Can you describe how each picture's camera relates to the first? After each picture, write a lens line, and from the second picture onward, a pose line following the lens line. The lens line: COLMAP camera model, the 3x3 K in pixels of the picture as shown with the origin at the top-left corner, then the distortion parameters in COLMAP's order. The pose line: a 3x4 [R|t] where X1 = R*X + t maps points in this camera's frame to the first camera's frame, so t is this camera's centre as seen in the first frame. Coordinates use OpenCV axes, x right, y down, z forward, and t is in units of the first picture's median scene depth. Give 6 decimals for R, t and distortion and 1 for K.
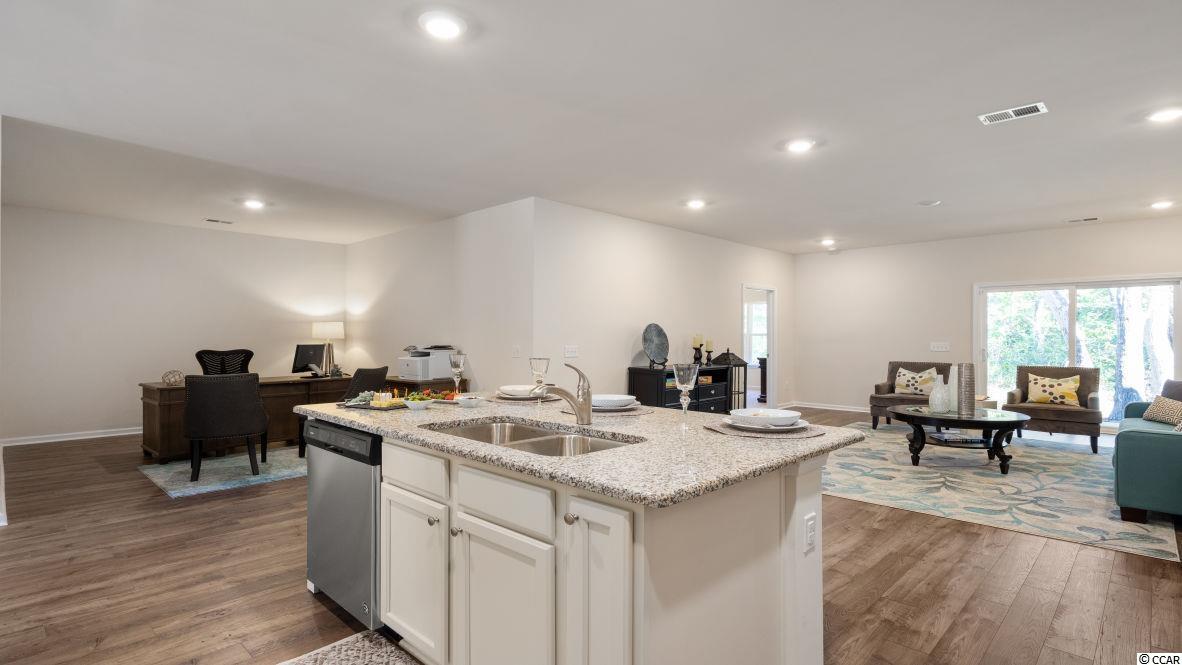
lens RADIAL K [[580.0, 0, 591.0], [0, 580.0, 332.5], [0, 0, 1]] dist [-0.002658, 0.001553]
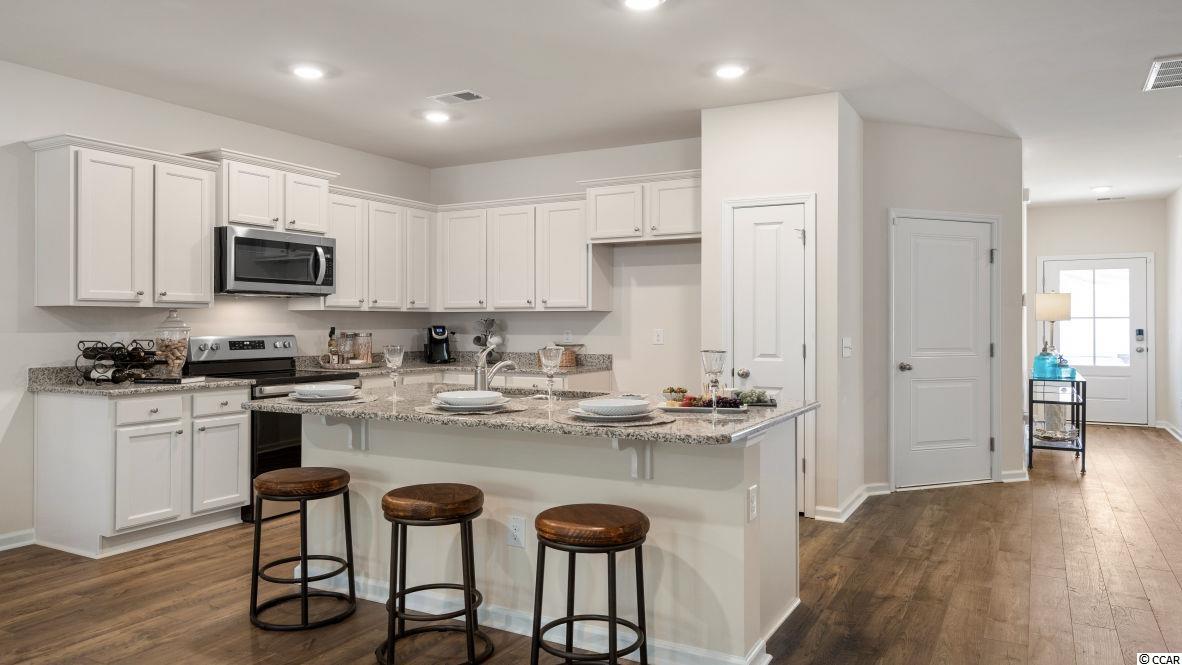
lens RADIAL K [[821.4, 0, 592.3], [0, 821.4, 310.8], [0, 0, 1]] dist [0.026091, 0.000424]
pose [[-0.962055, -0.006490, -0.272780, 0.090478], [-0.000662, 0.999770, -0.021450, 0.006603], [0.272856, -0.020456, -0.961837, 1.048161]]
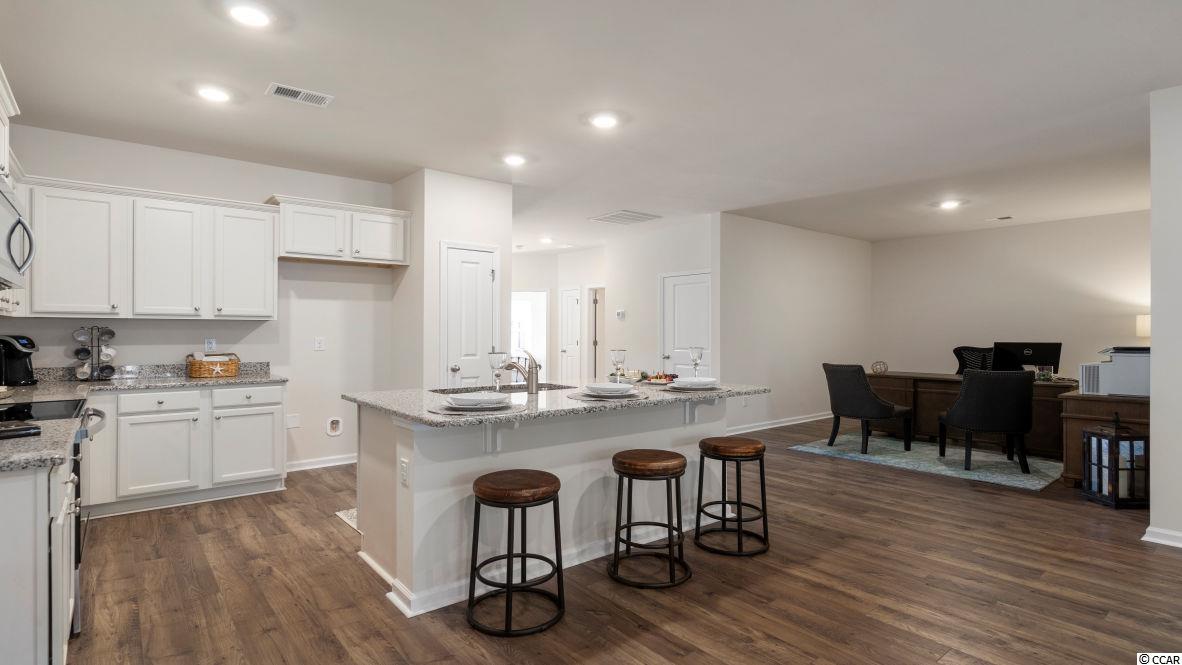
lens RADIAL K [[580.0, 0, 591.0], [0, 580.0, 332.5], [0, 0, 1]] dist [-0.002658, 0.001553]
pose [[-0.112561, -0.002793, -0.993641, 0.549934], [0.005861, 0.999977, -0.003474, 0.005750], [0.993628, -0.006215, -0.112542, 0.517521]]
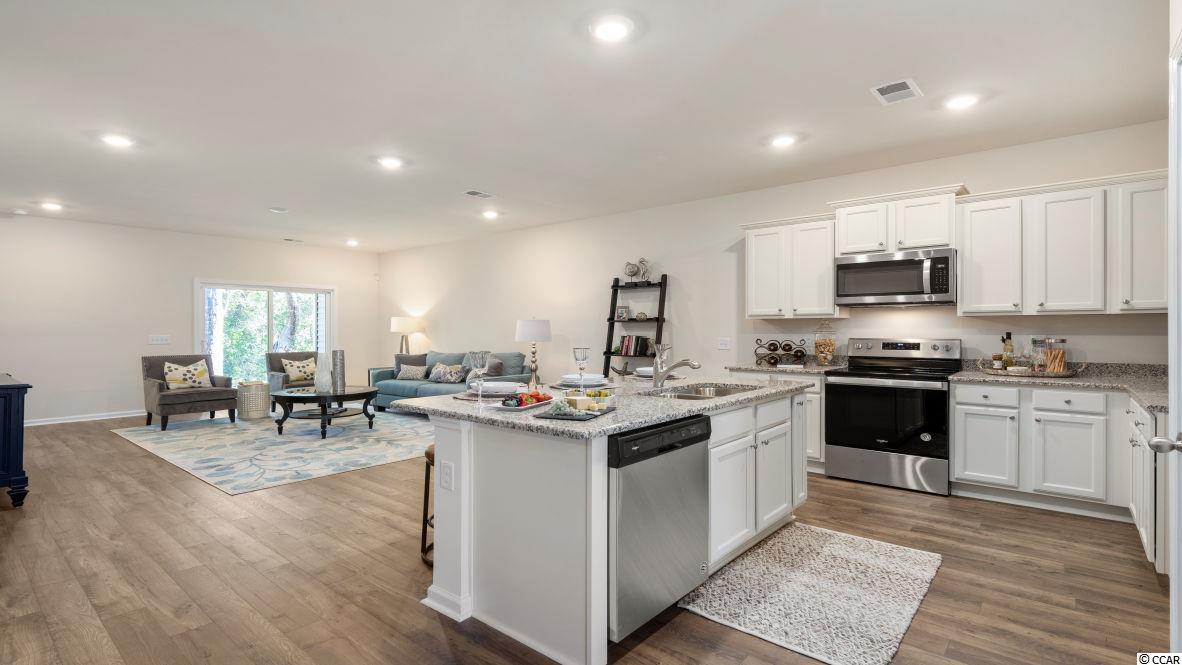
lens RADIAL K [[558.5, 0, 591.0], [0, 558.5, 332.5], [0, 0, 1]] dist [-0.002660, 0.000127]
pose [[-0.074091, -0.008131, 0.997218, -0.569145], [-0.005202, 0.999956, 0.007767, 0.002520], [-0.997238, -0.004612, -0.074130, 0.508451]]
